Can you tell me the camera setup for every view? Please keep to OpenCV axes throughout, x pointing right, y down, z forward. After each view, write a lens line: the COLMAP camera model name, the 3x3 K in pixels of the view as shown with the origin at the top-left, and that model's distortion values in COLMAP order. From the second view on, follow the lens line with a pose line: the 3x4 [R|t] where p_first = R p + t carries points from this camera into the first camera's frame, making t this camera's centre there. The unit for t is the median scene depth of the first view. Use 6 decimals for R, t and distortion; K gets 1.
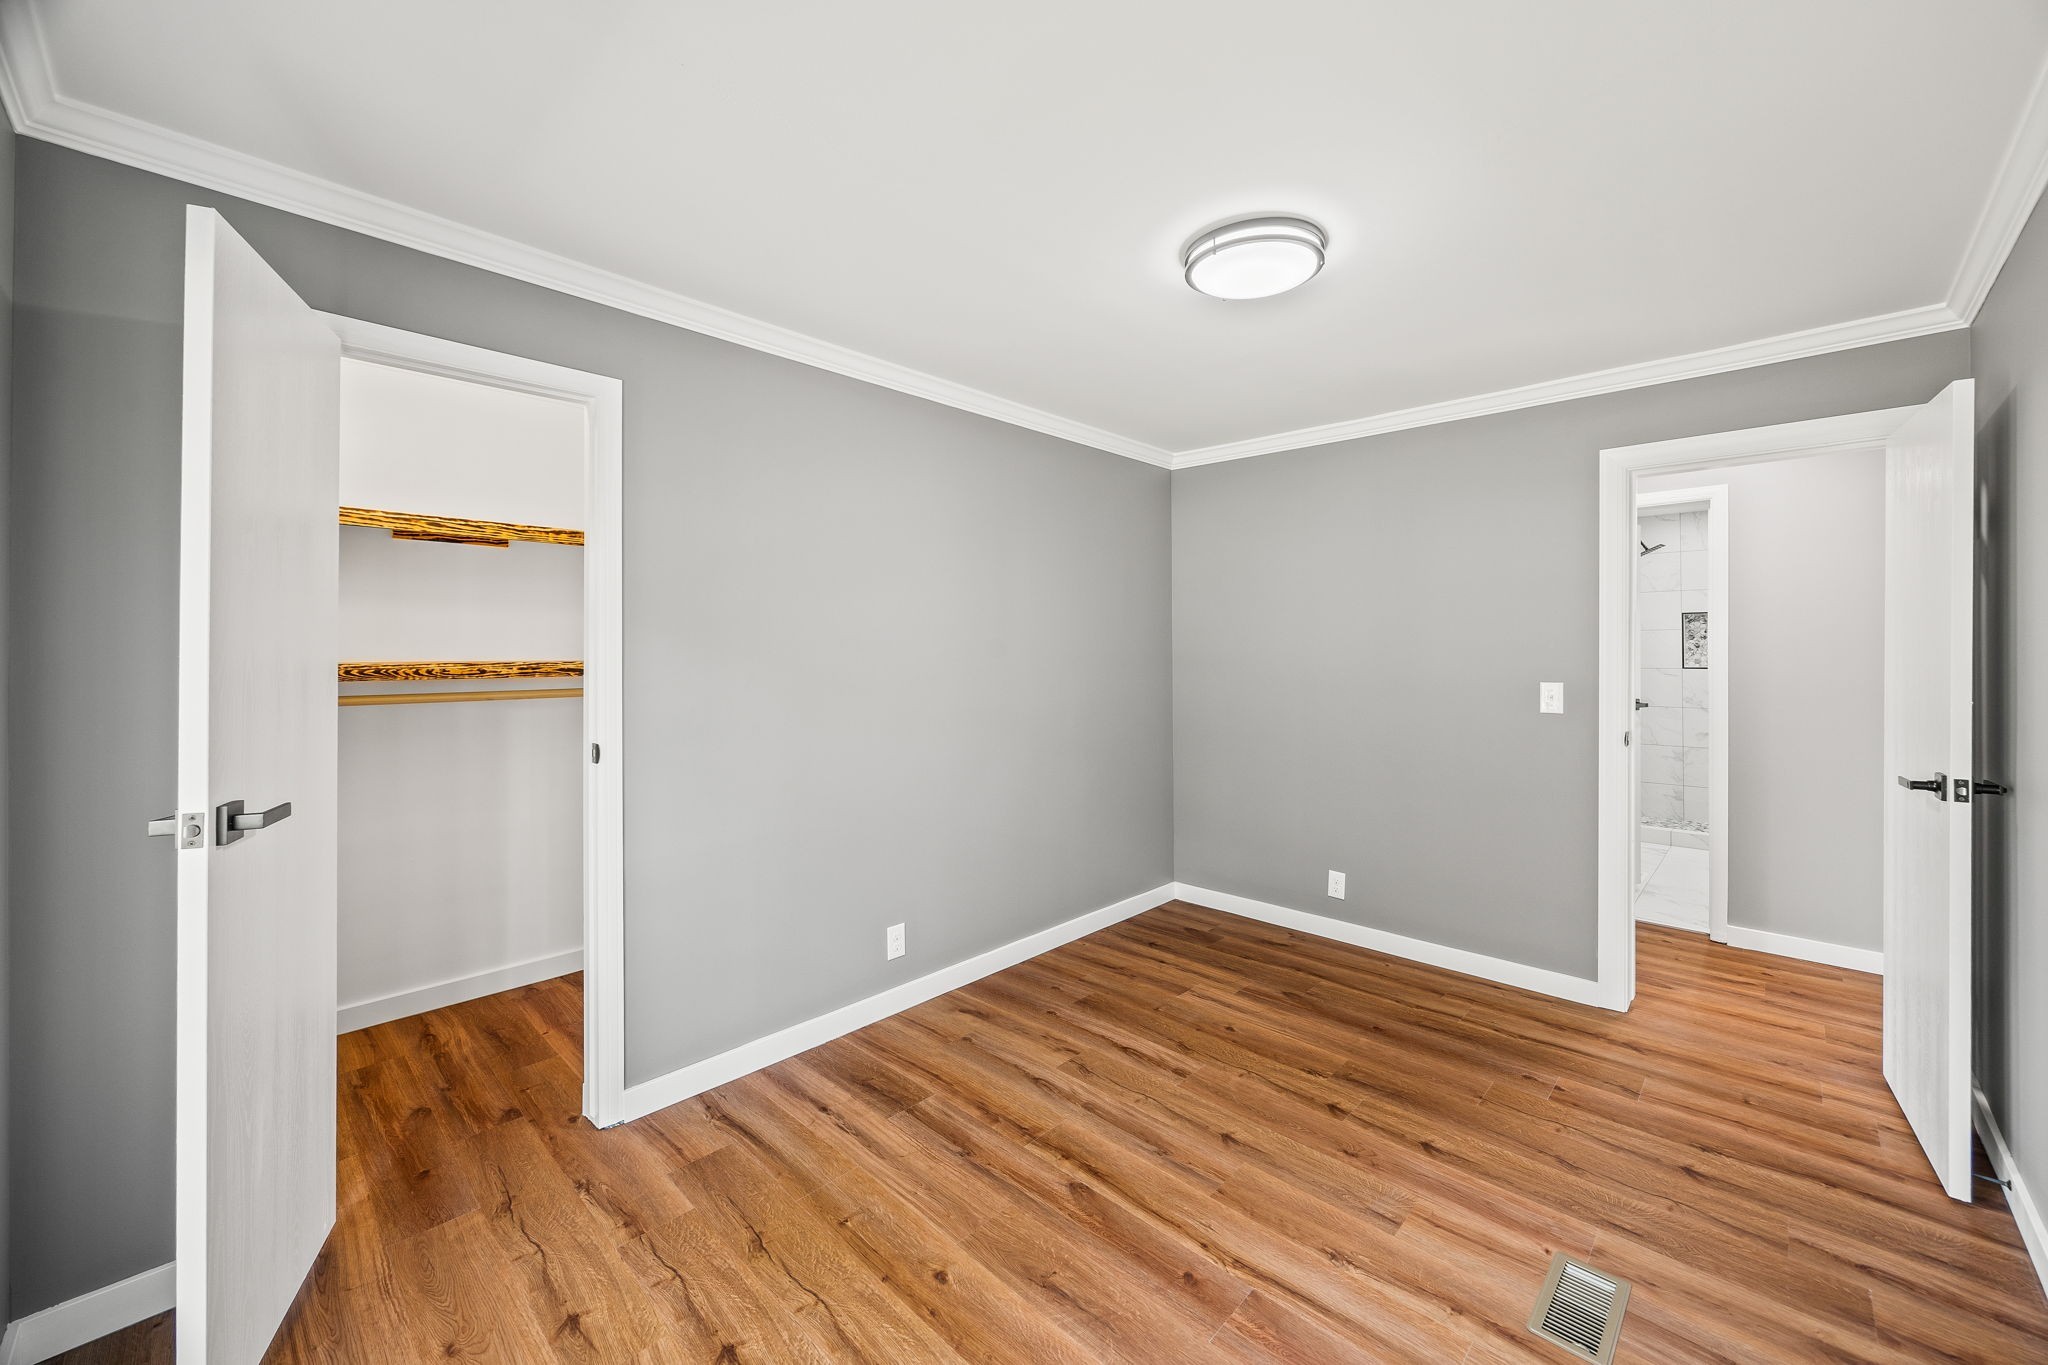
lens RADIAL K [[795.5, 0, 1038.4], [0, 795.5, 648.1], [0, 0, 1]] dist [-0.002585, 0.000054]
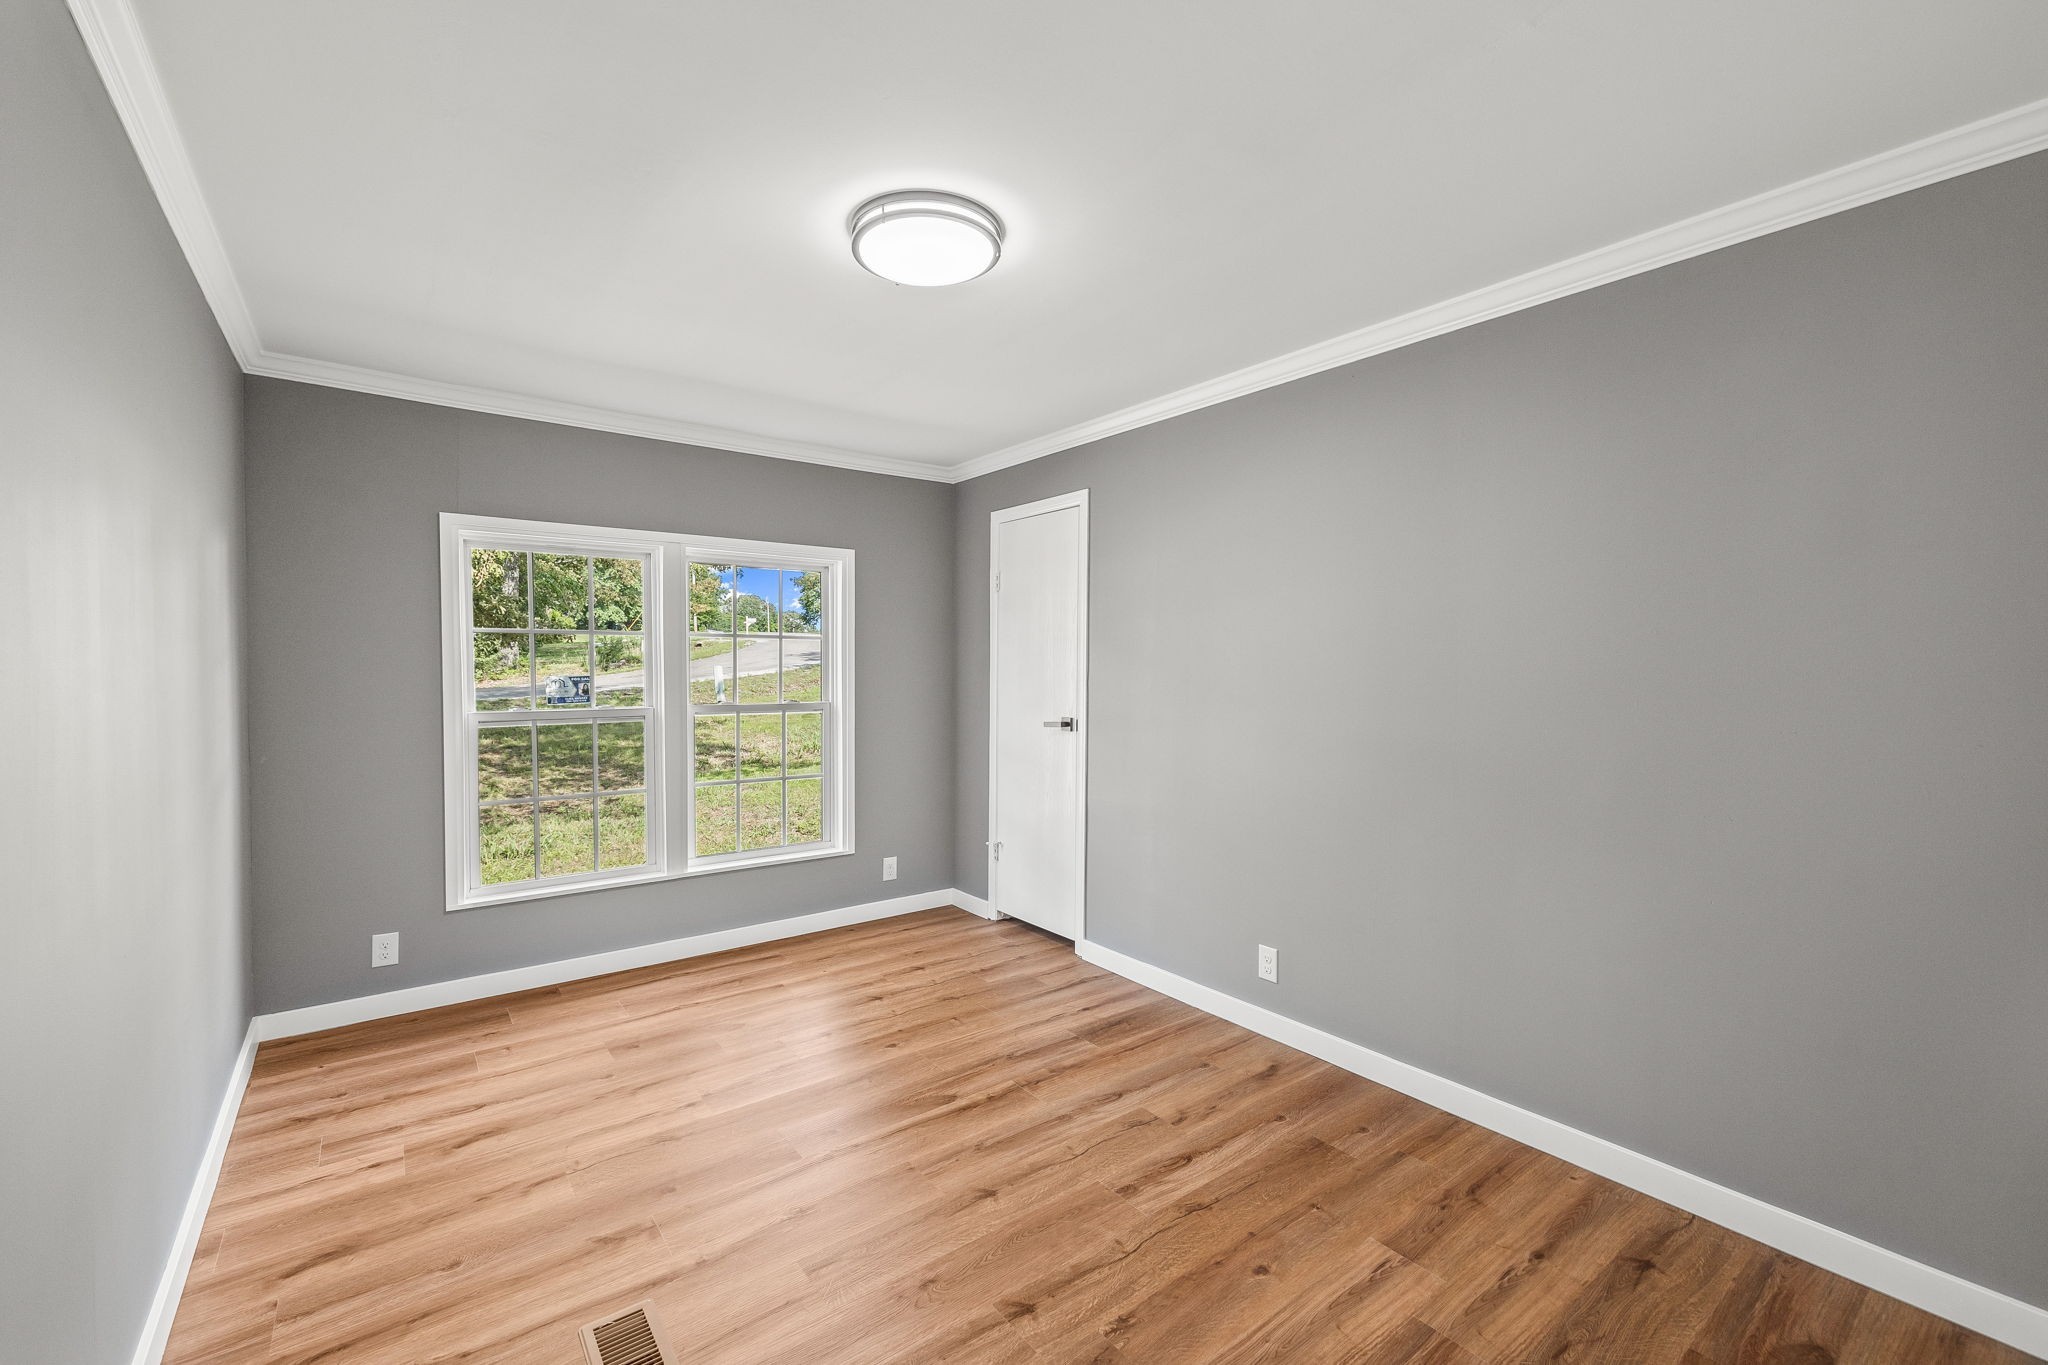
lens RADIAL K [[795.5, 0, 1017.8], [0, 795.5, 675.8], [0, 0, 1]] dist [-0.002585, 0.000054]
pose [[-0.140545, 0.014372, -0.989970, 1.021560], [0.001382, 0.999897, 0.014320, 0.010243], [0.990073, 0.000644, -0.140551, 1.054963]]
